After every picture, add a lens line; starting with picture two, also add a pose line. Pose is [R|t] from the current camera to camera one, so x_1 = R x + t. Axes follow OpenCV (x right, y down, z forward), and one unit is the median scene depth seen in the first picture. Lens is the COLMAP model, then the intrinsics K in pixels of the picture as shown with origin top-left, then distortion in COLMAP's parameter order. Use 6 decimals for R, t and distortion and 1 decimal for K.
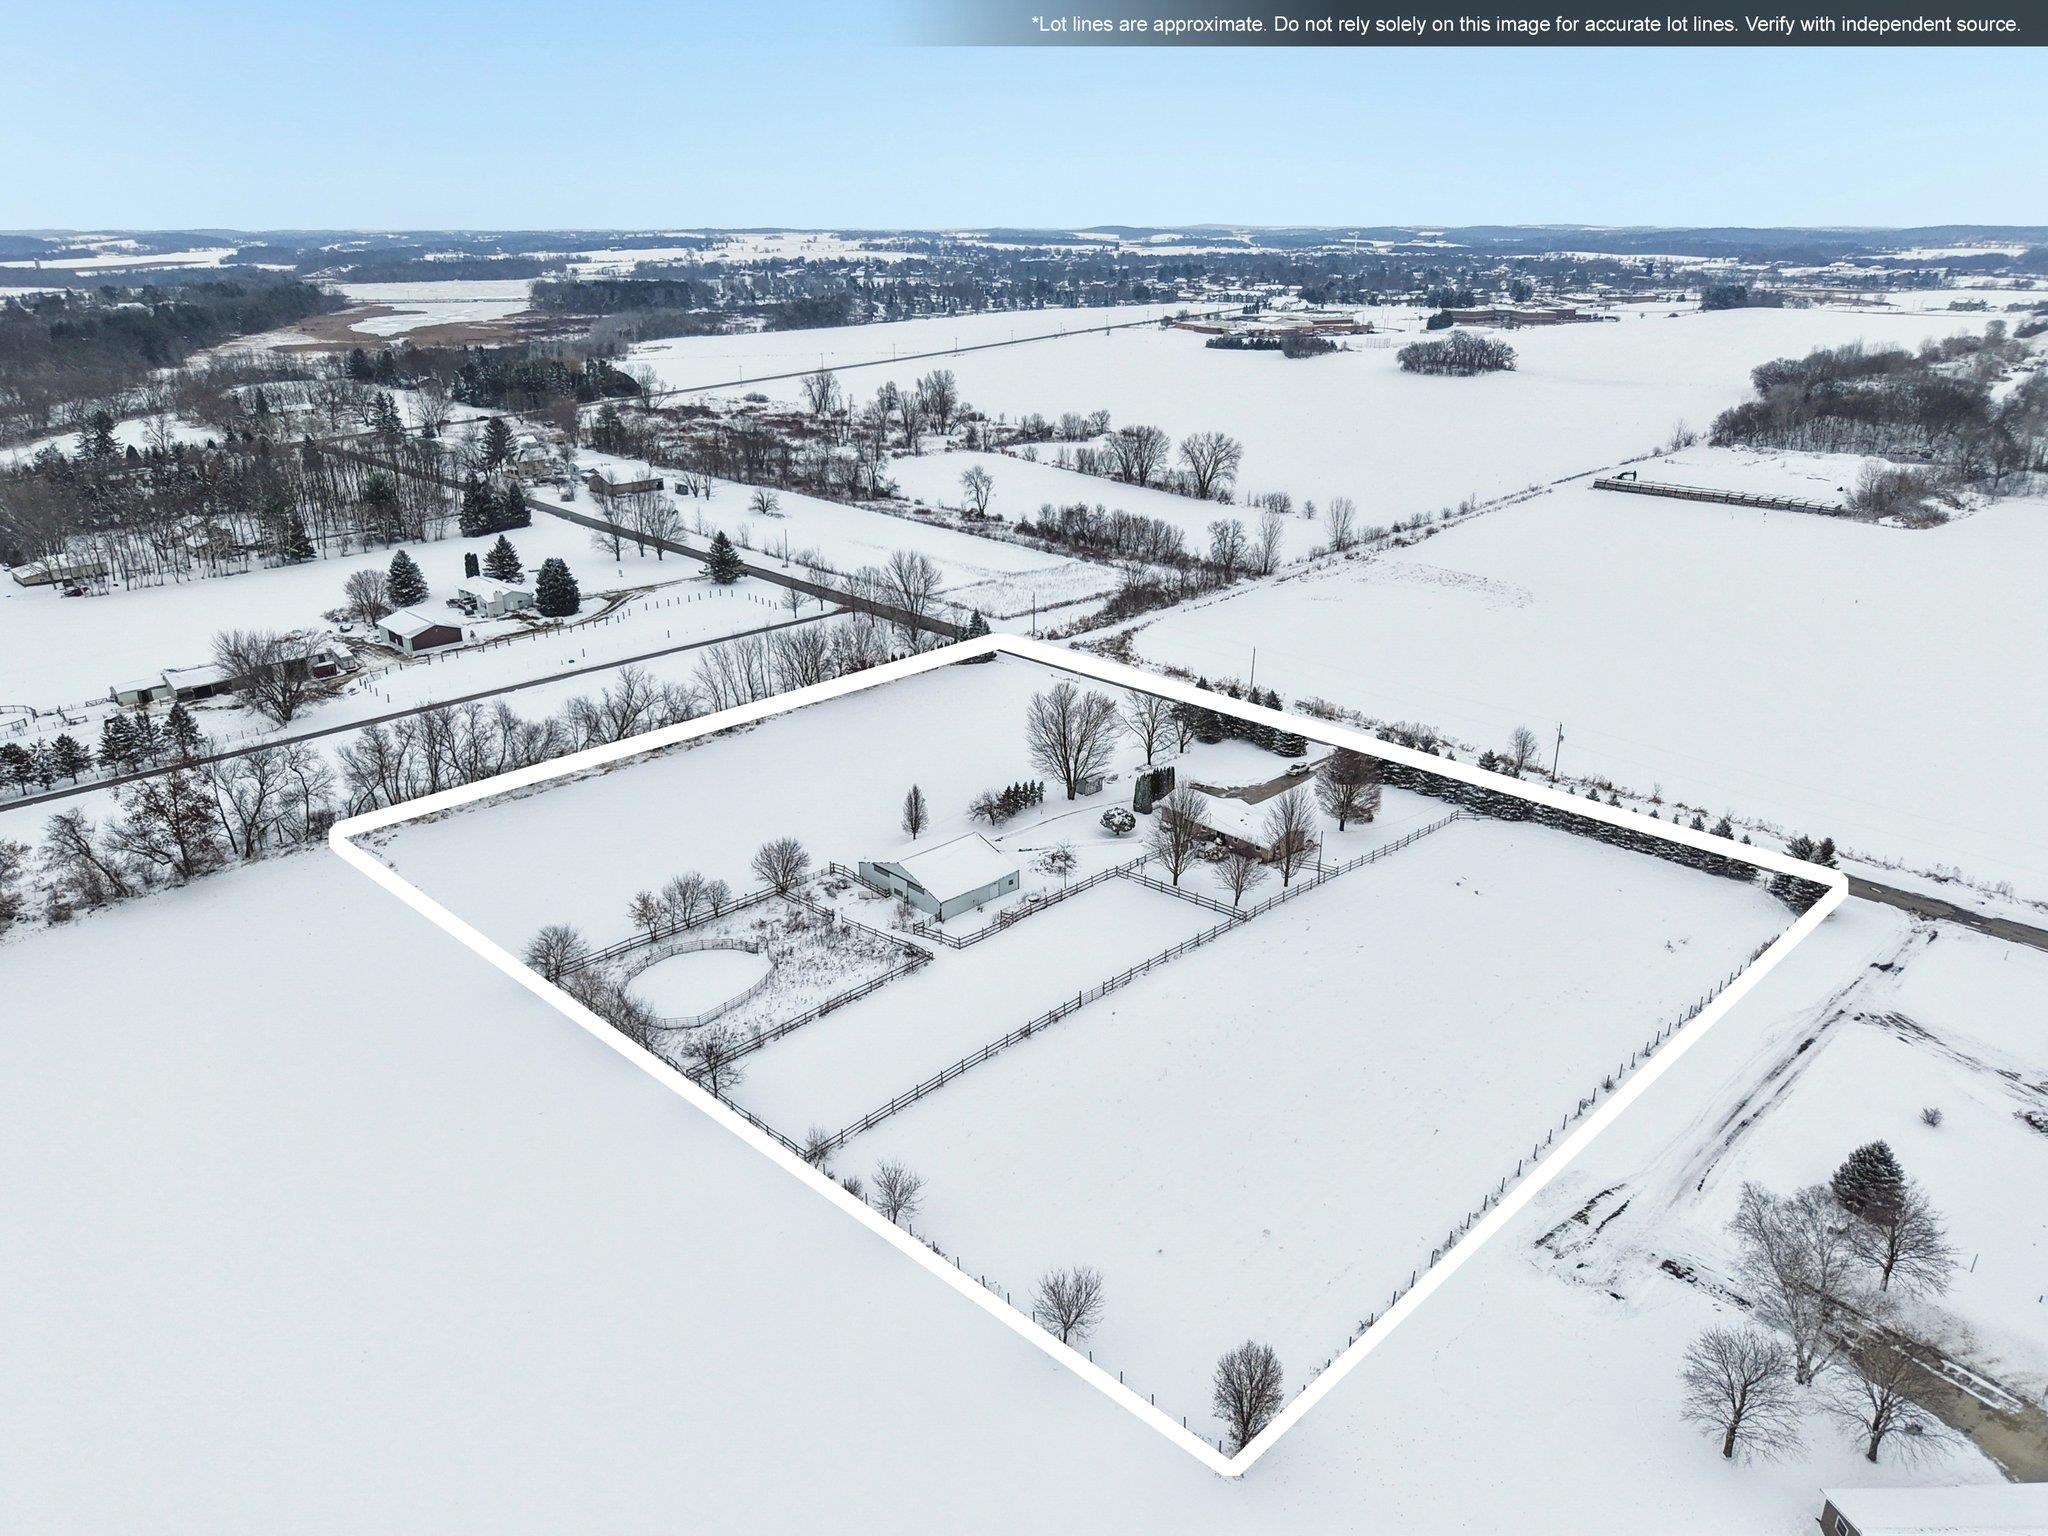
lens RADIAL K [[1363.0, 0, 1024.2], [0, 1363.0, 839.4], [0, 0, 1]] dist [0.033900, -0.042438]
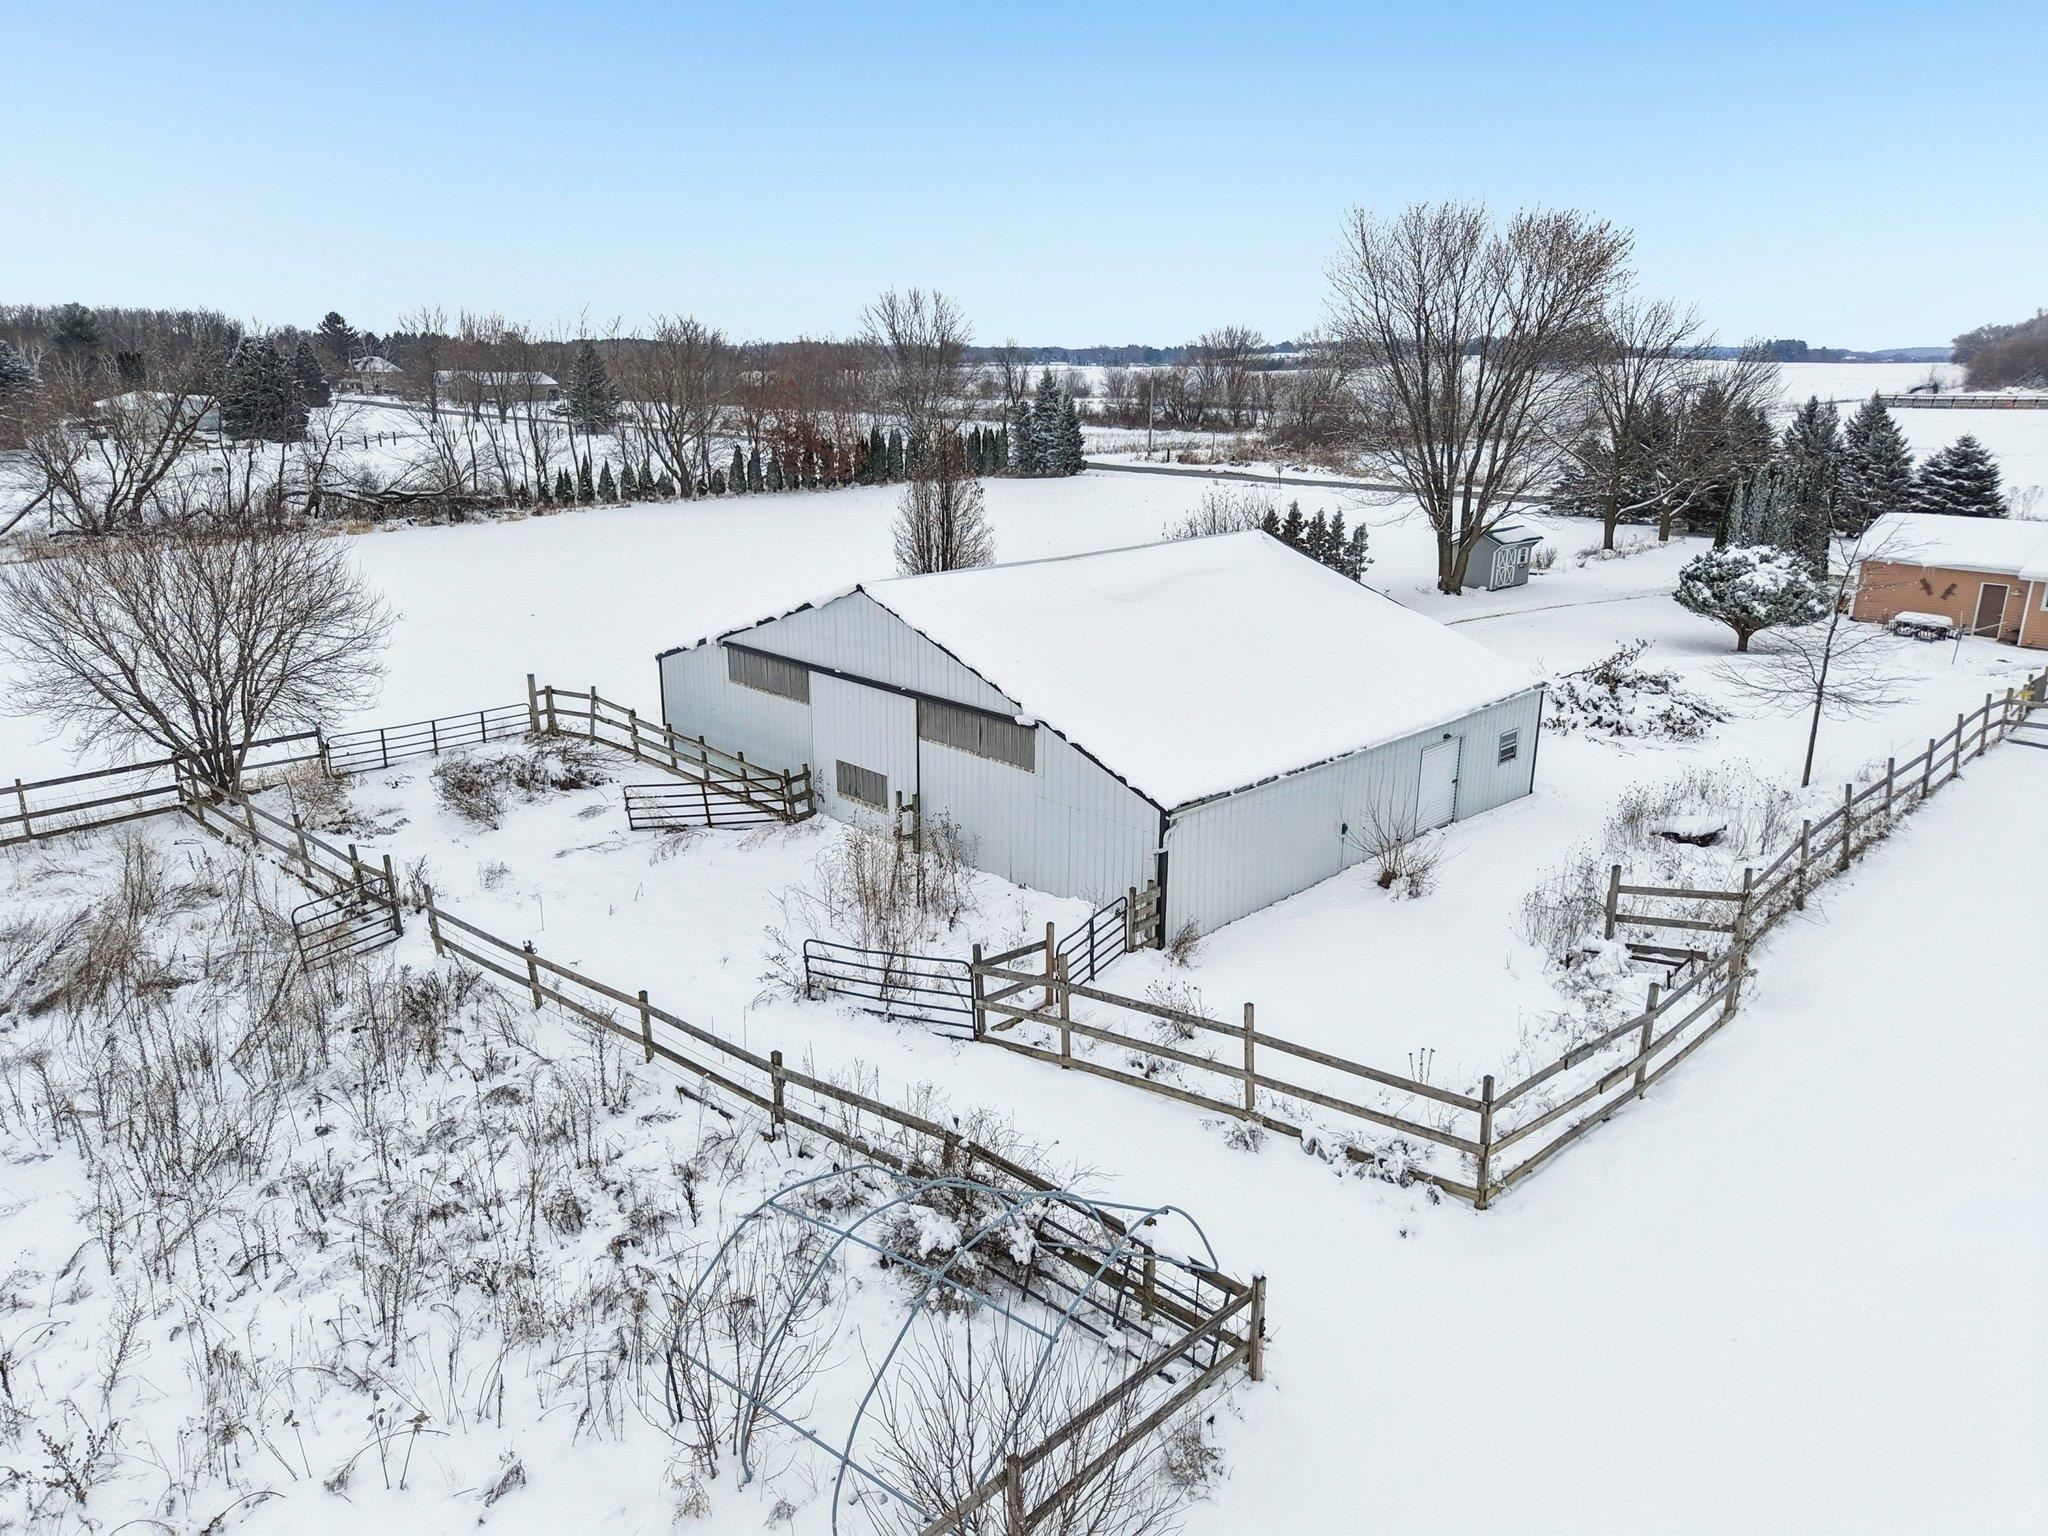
lens RADIAL K [[1377.9, 0, 1024.9], [0, 1377.9, 792.0], [0, 0, 1]] dist [0.003018, -0.004776]
pose [[0.999951, 0.003996, 0.009028, -0.061533], [-0.002933, 0.993382, -0.114822, 0.048739], [-0.009427, 0.114790, 0.993345, 0.692748]]
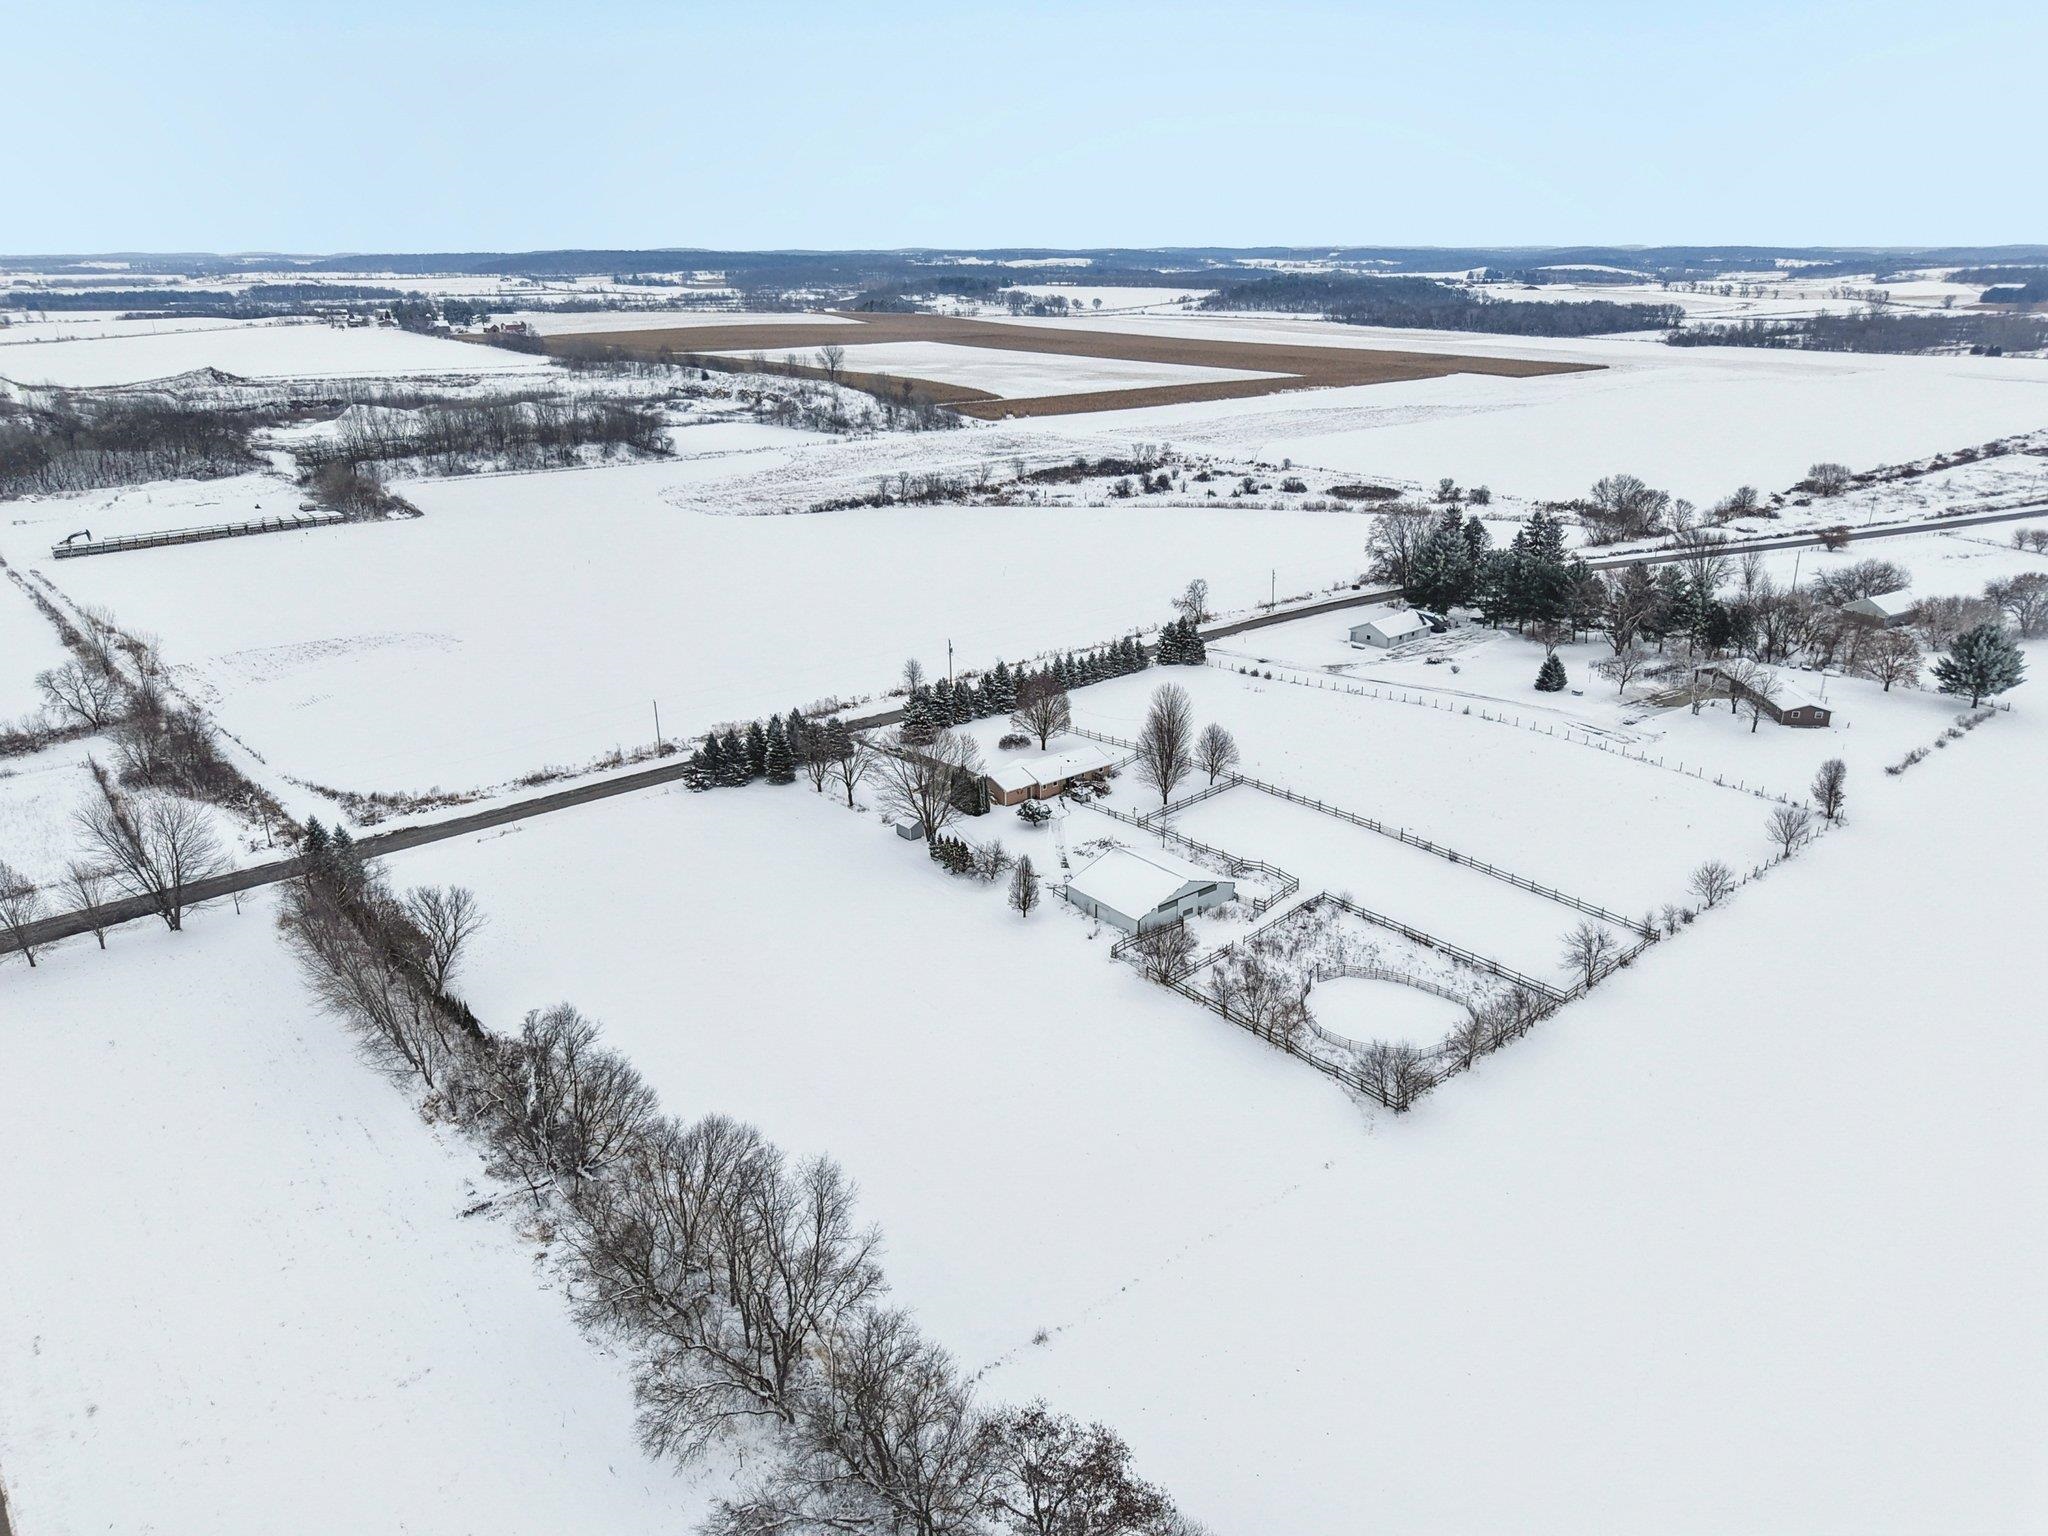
lens RADIAL K [[1394.6, 0, 1041.7], [0, 1394.6, 775.0], [0, 0, 1]] dist [0.043086, -0.060201]
pose [[0.073057, -0.350727, 0.933624, -0.817817], [0.413679, 0.862454, 0.291621, -0.310430], [-0.907487, 0.364915, 0.208096, 0.707896]]
